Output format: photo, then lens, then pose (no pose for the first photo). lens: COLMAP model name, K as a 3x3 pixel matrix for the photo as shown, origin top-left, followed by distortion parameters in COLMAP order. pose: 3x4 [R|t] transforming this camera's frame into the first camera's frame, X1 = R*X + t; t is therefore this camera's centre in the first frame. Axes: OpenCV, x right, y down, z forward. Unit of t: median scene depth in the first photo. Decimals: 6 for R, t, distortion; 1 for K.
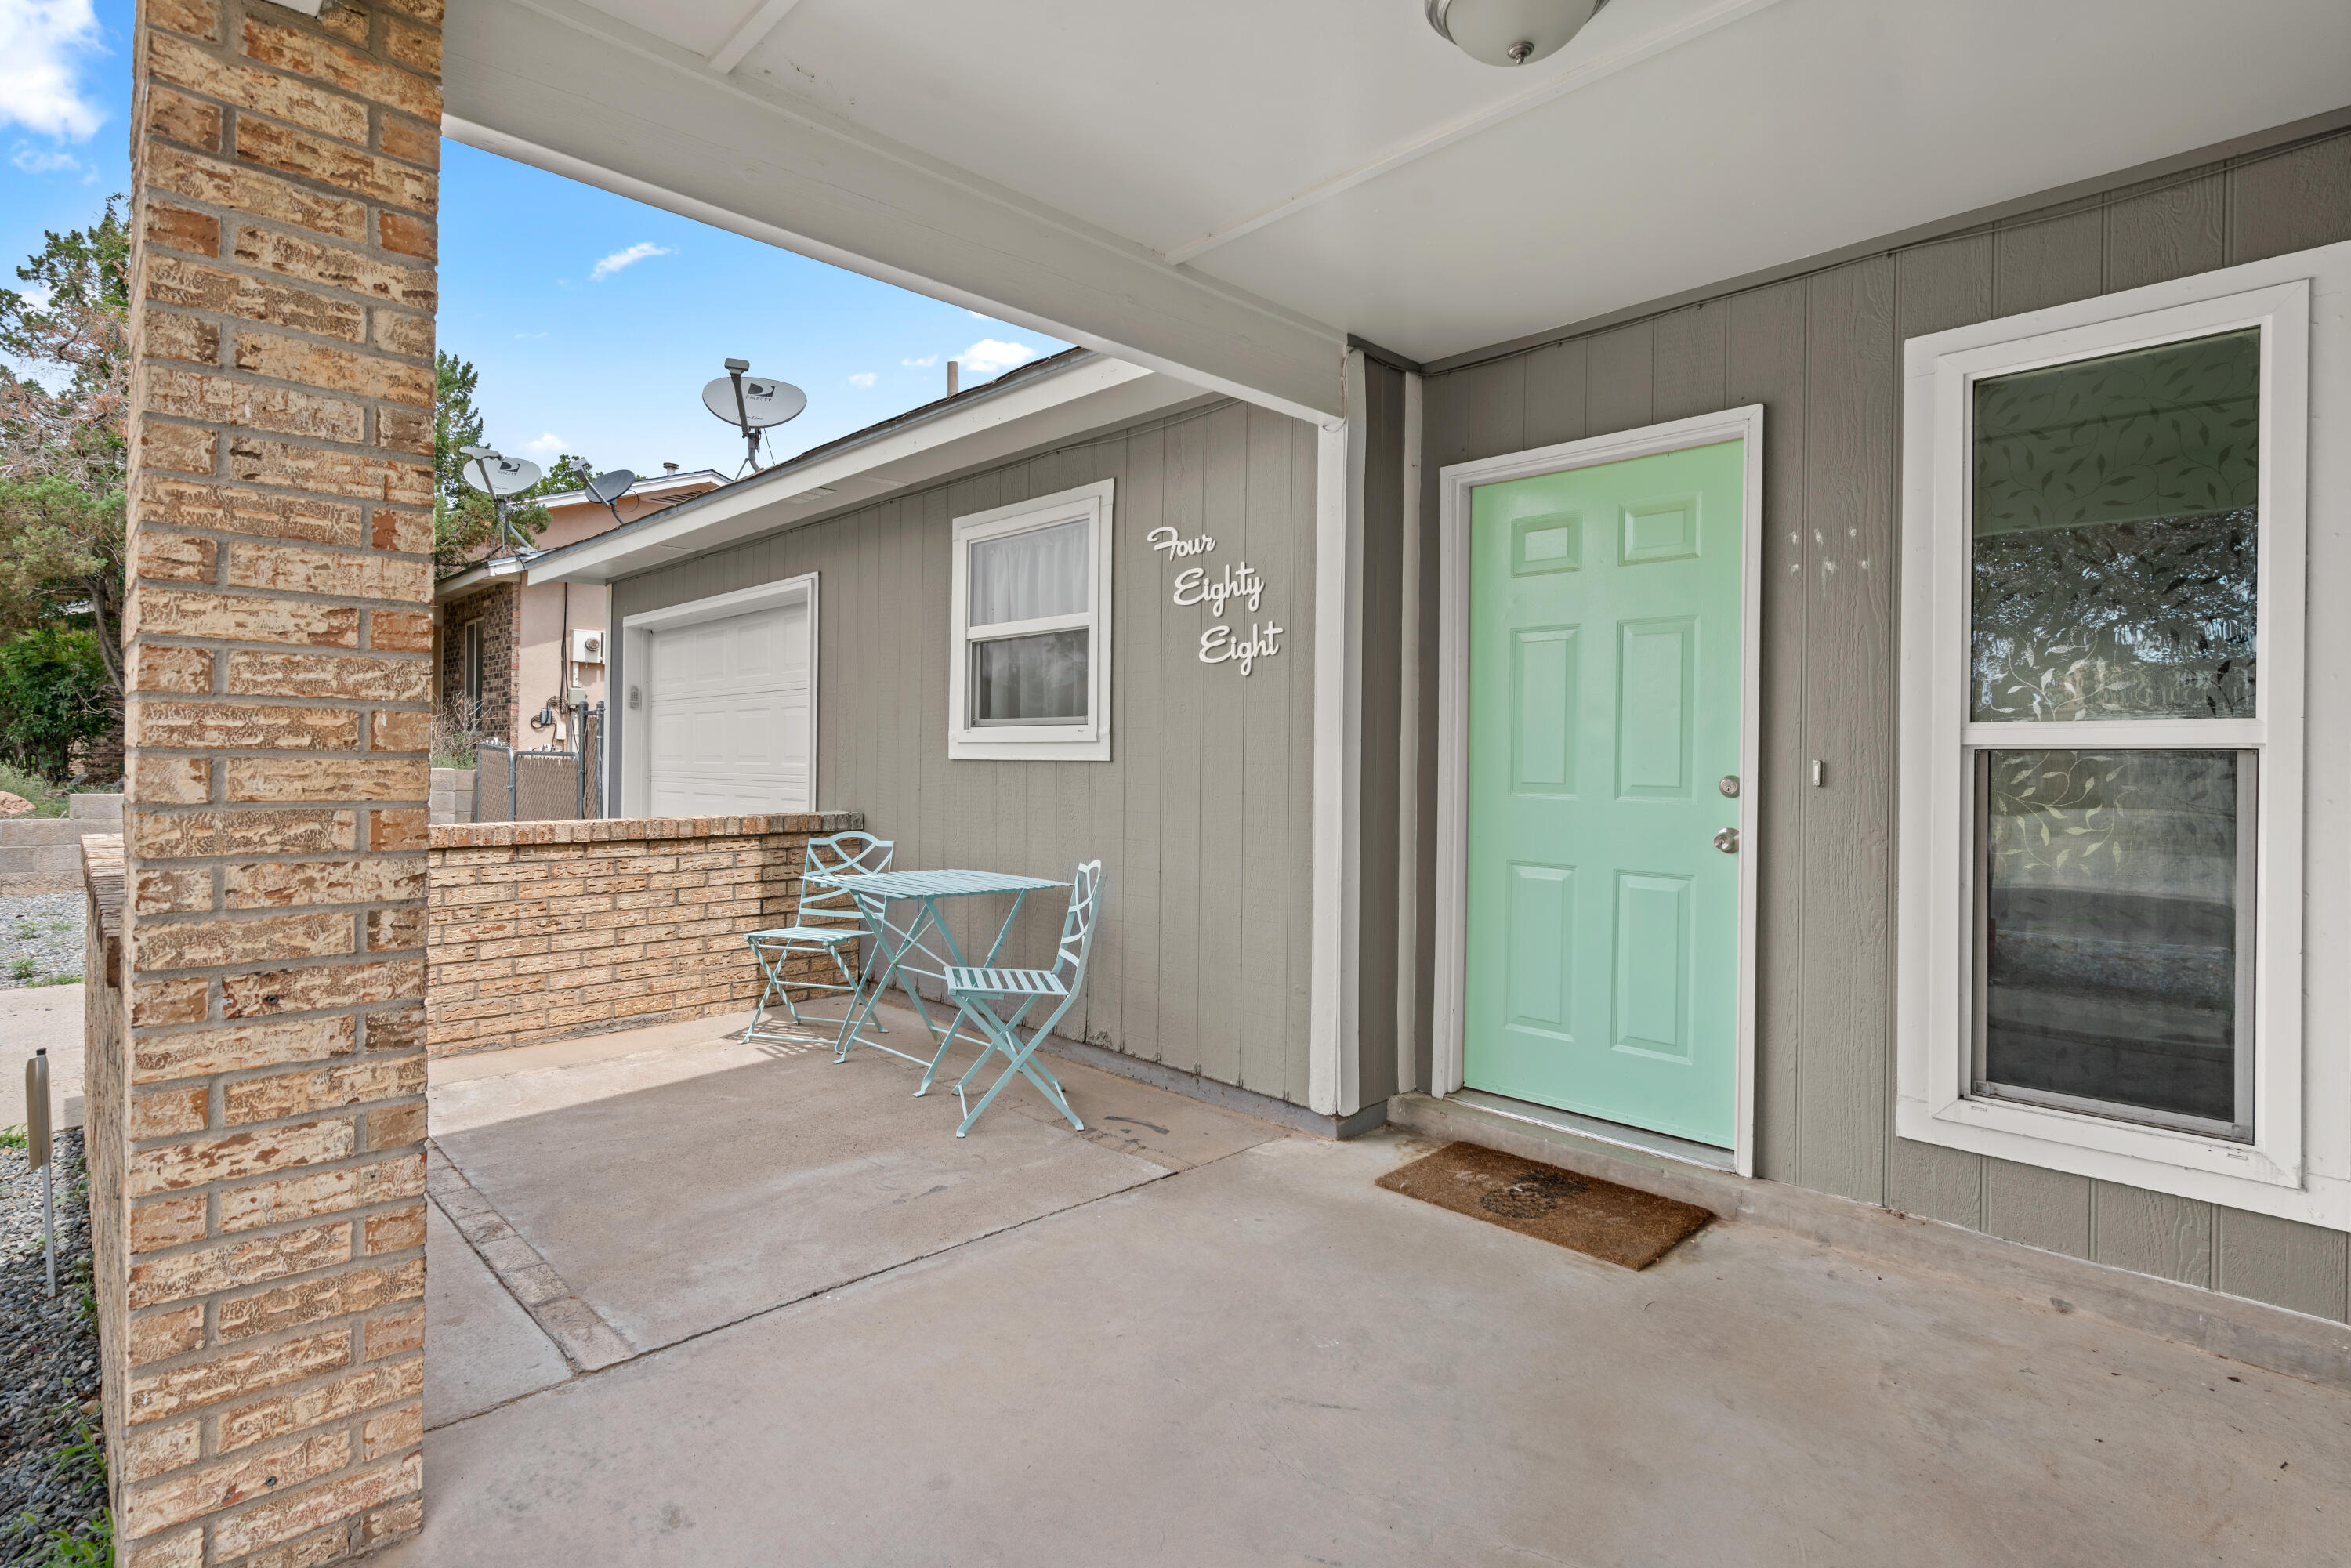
lens RADIAL K [[1156.6, 0, 1181.1], [0, 1156.6, 766.2], [0, 0, 1]] dist [-0.000426, 0.000101]
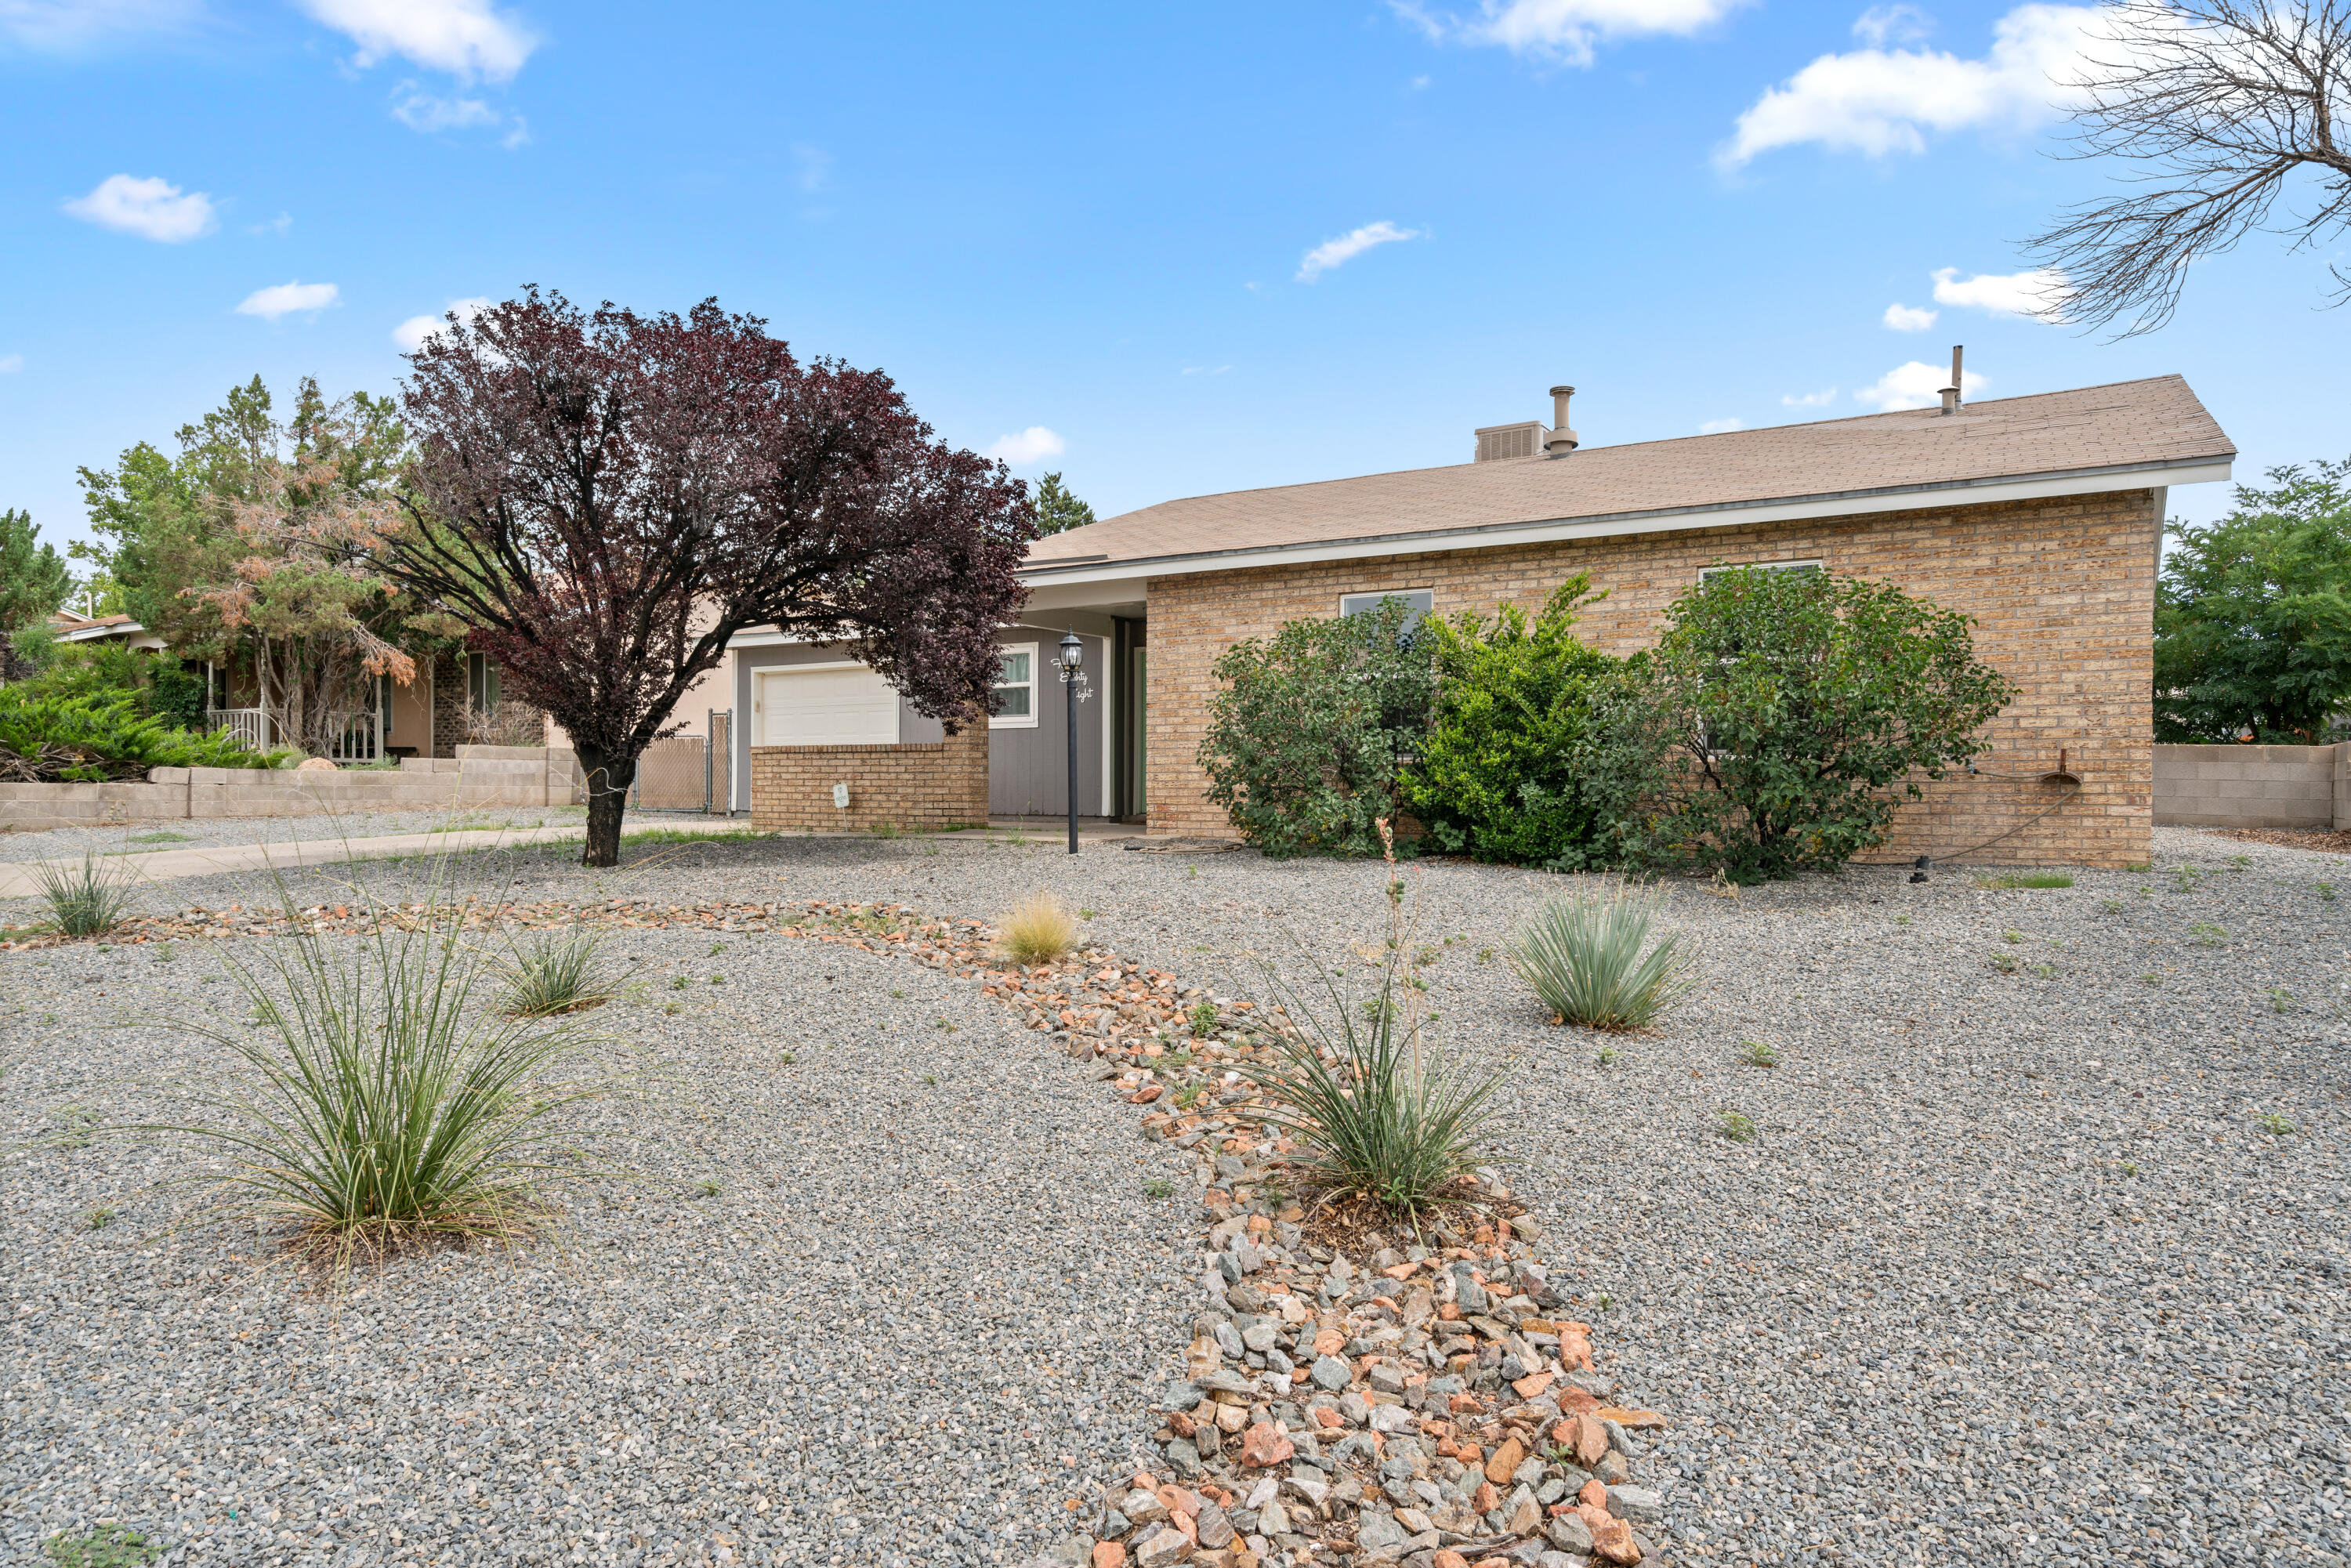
lens RADIAL K [[1427.7, 0, 1173.6], [0, 1427.7, 790.3], [0, 0, 1]] dist [0.007264, 0.002310]
pose [[0.971278, -0.004941, 0.237895, -0.697293], [0.005771, 0.999979, -0.002792, 0.201648], [-0.237877, 0.004085, 0.971287, -3.251671]]
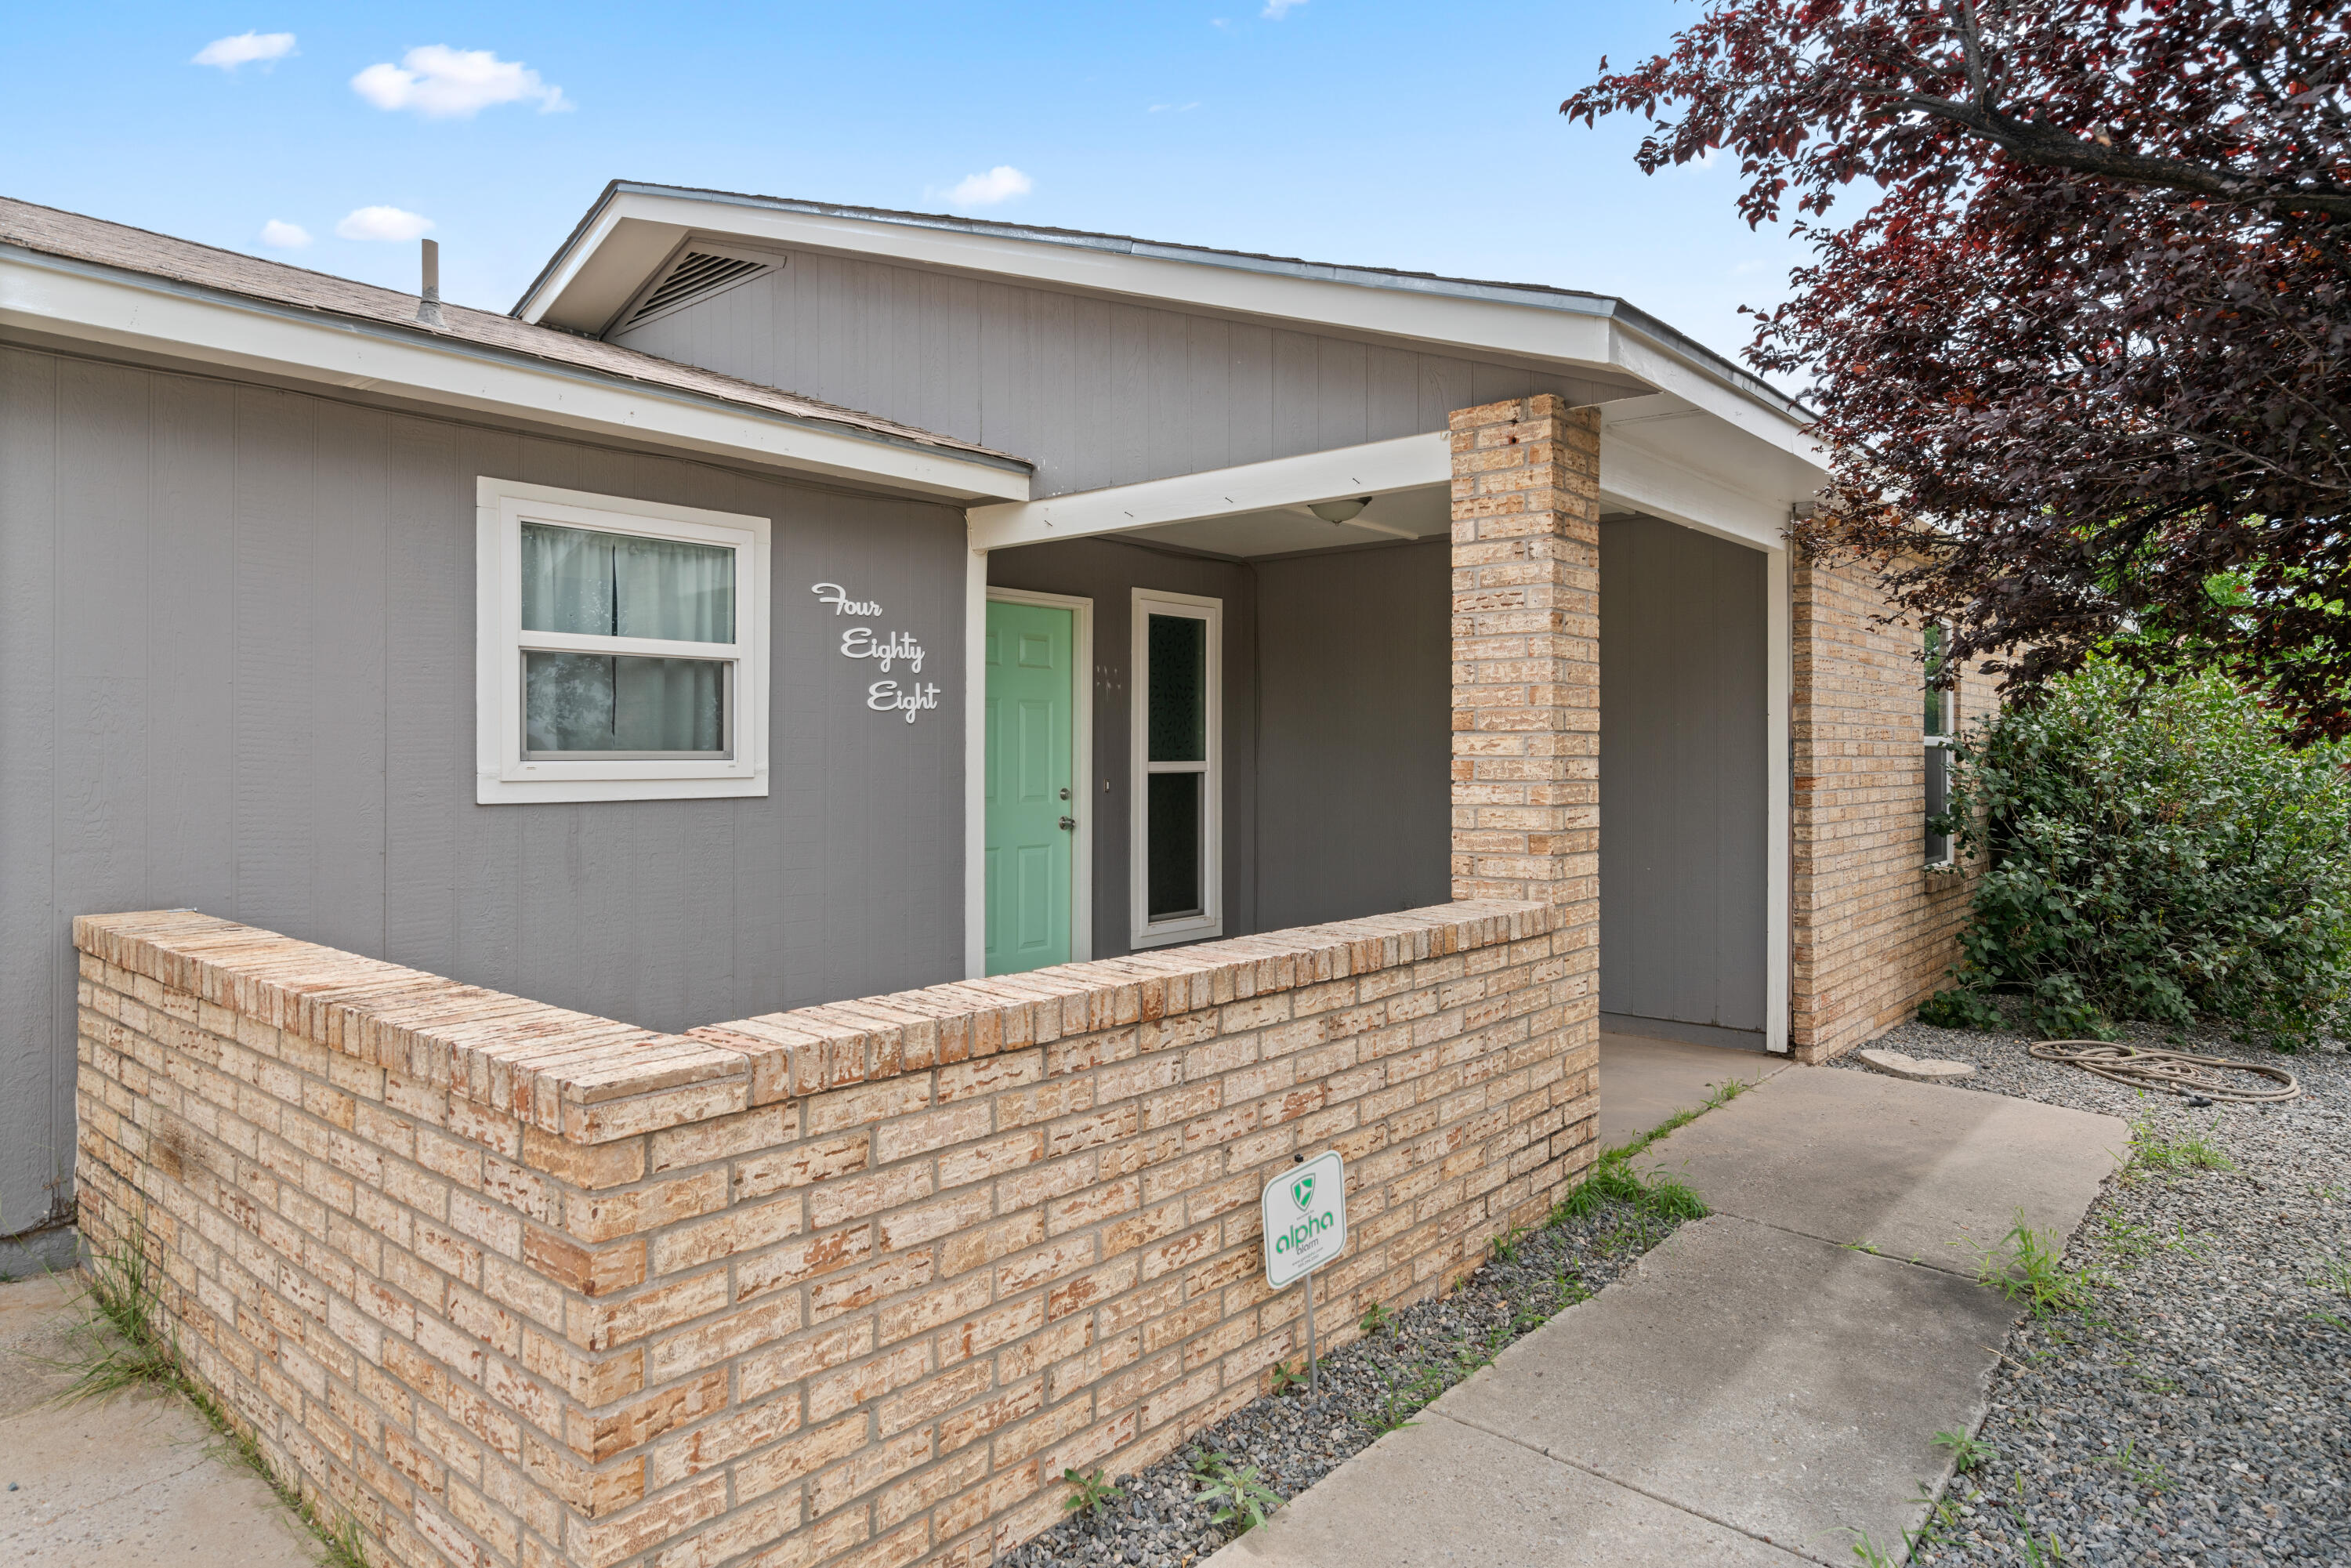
lens RADIAL K [[1364.4, 0, 1184.0], [0, 1364.4, 746.7], [0, 0, 1]] dist [0.002281, -0.000350]
pose [[-0.082967, -0.003387, 0.996547, -1.367389], [0.006355, 0.999972, 0.003928, -0.053235], [-0.996532, 0.006659, -0.082943, 0.778359]]
